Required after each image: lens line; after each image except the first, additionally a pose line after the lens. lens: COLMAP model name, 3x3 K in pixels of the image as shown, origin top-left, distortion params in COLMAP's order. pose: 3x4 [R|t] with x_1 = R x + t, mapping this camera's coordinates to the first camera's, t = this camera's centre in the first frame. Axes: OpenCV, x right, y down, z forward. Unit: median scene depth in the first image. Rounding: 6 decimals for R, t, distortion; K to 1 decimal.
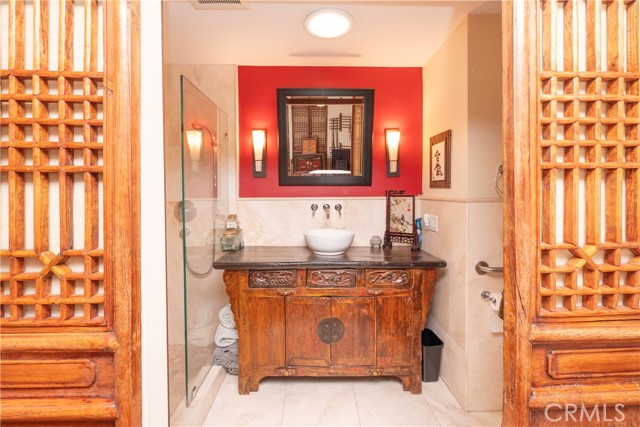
lens RADIAL K [[311.2, 0, 321.1], [0, 311.2, 196.8], [0, 0, 1]] dist [-0.000585, -0.000110]
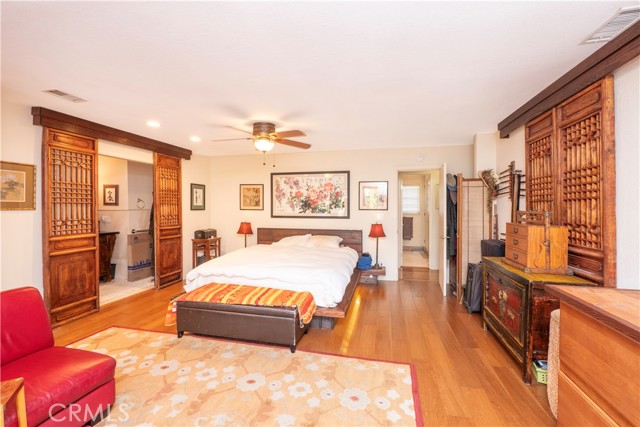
lens RADIAL K [[277.6, 0, 320.0], [0, 277.6, 213.5], [0, 0, 1]] dist [-0.002095, -0.000237]
pose [[0.271649, -0.016187, 0.962260, -1.544230], [0.003083, 0.999868, 0.015949, 0.008212], [-0.962391, -0.001366, 0.271663, -1.477268]]
